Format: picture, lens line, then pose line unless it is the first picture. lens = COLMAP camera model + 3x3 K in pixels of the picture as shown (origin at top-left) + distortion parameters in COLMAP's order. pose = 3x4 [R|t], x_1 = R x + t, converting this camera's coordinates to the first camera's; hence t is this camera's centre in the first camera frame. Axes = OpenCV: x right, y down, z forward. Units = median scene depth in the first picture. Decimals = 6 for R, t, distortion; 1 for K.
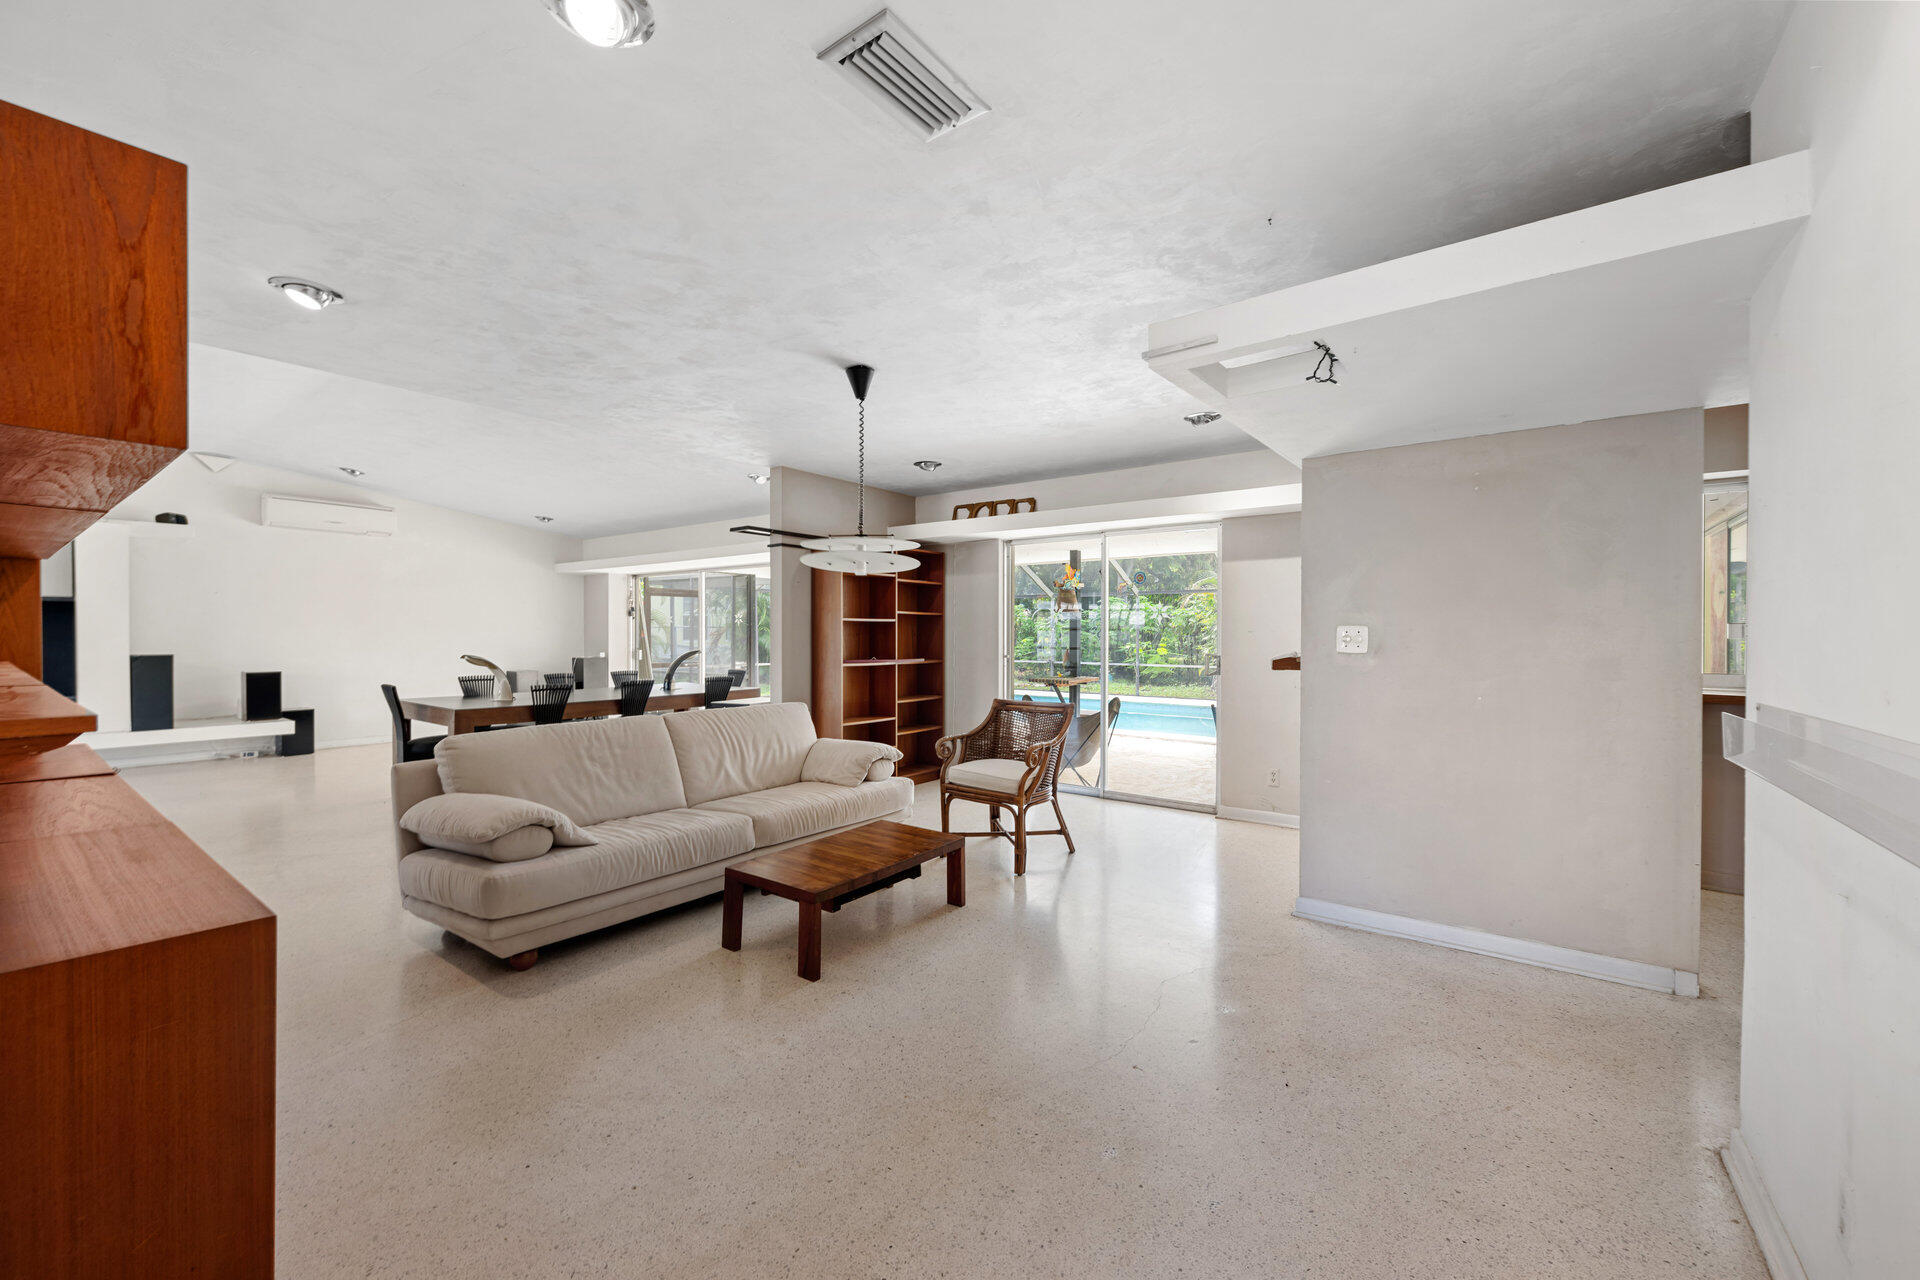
lens RADIAL K [[763.3, 0, 946.1], [0, 763.3, 640.0], [0, 0, 1]] dist [-0.002237, -0.000233]
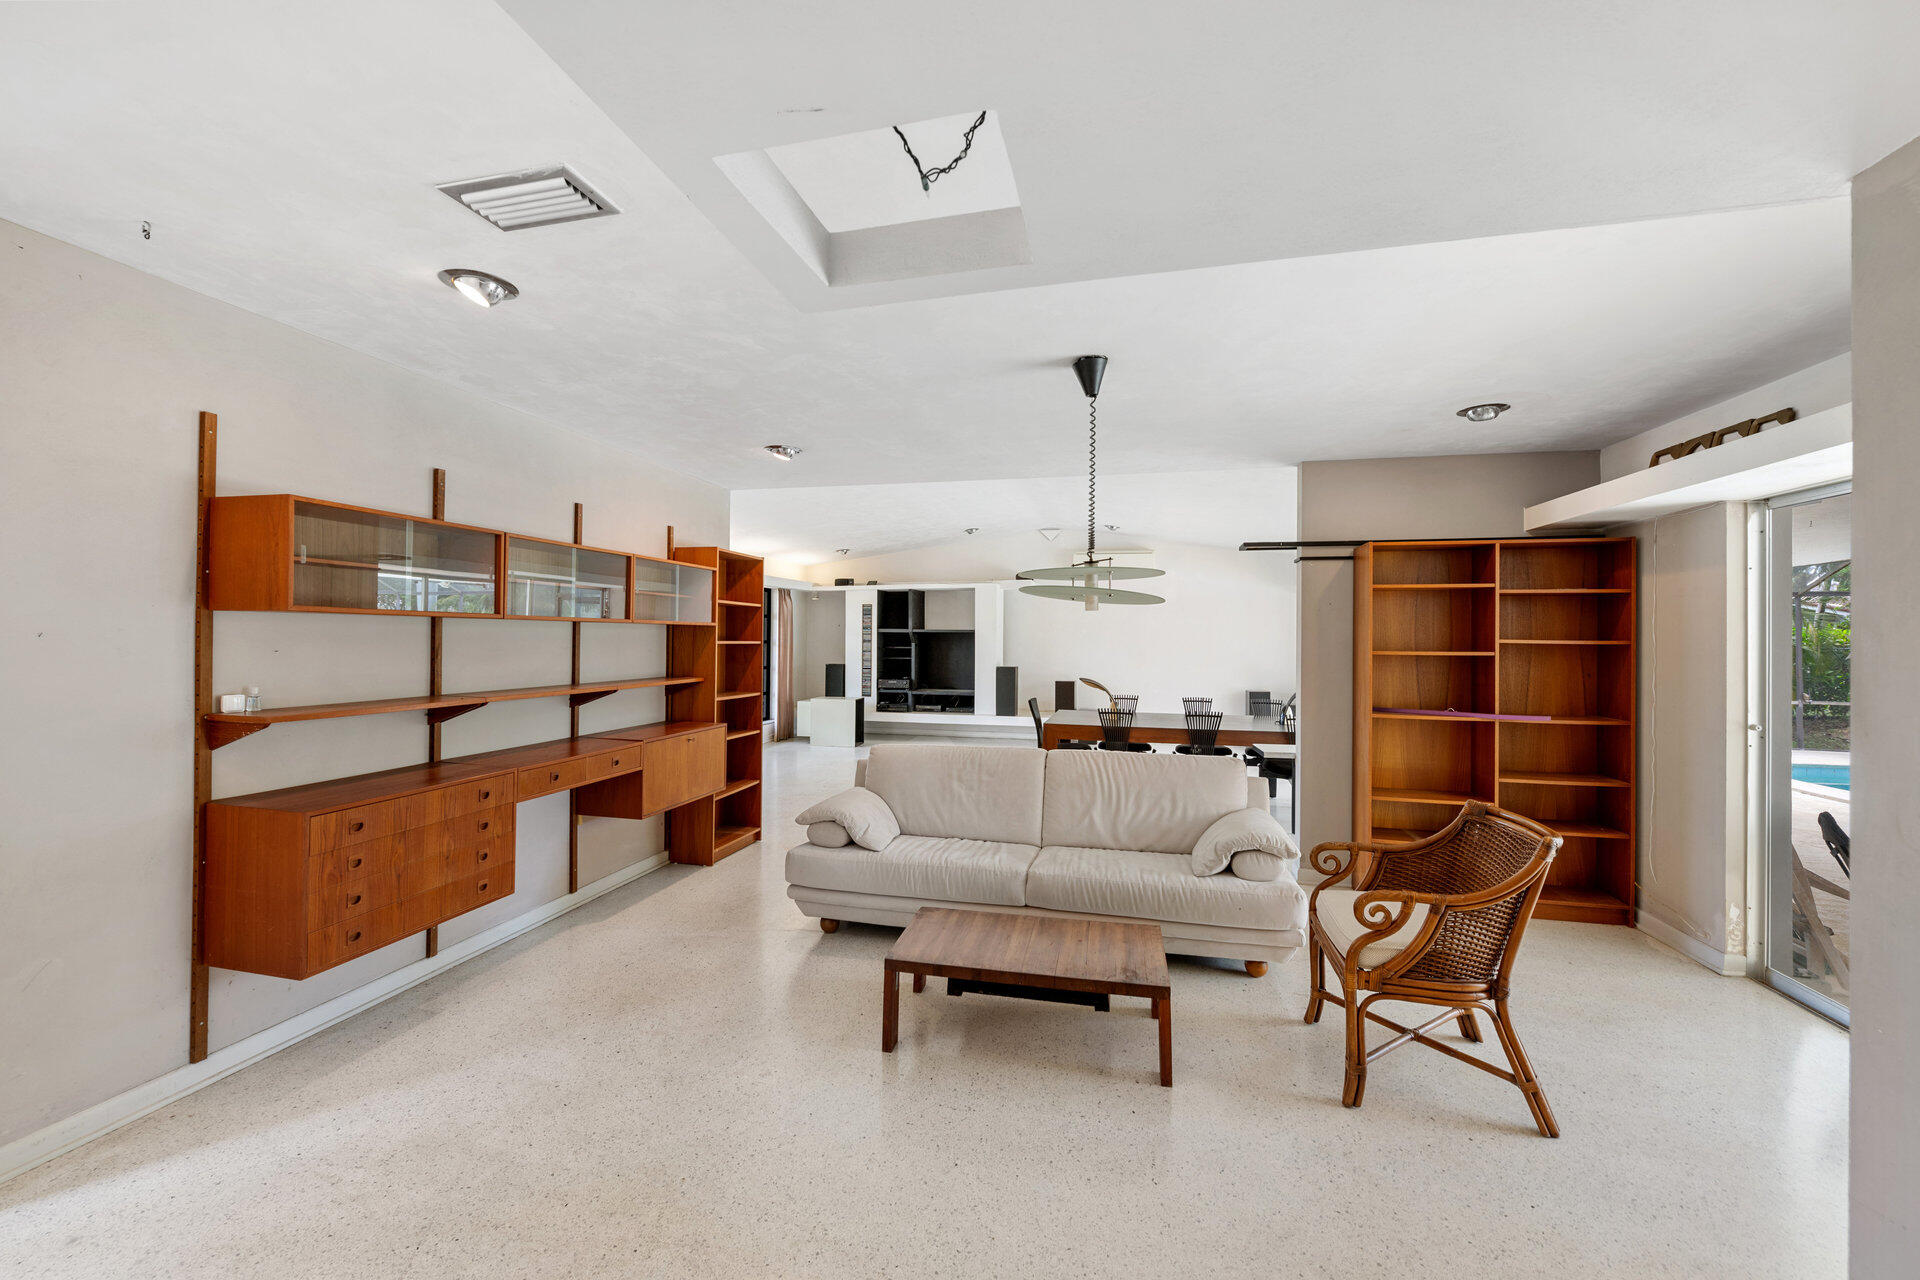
lens RADIAL K [[763.3, 0, 961.3], [0, 763.3, 635.6], [0, 0, 1]] dist [-0.002237, -0.000233]
pose [[0.406280, -0.003381, -0.913742, 0.470371], [-0.013633, 0.999859, -0.009761, -0.039499], [0.913647, 0.016423, 0.406177, 0.441927]]
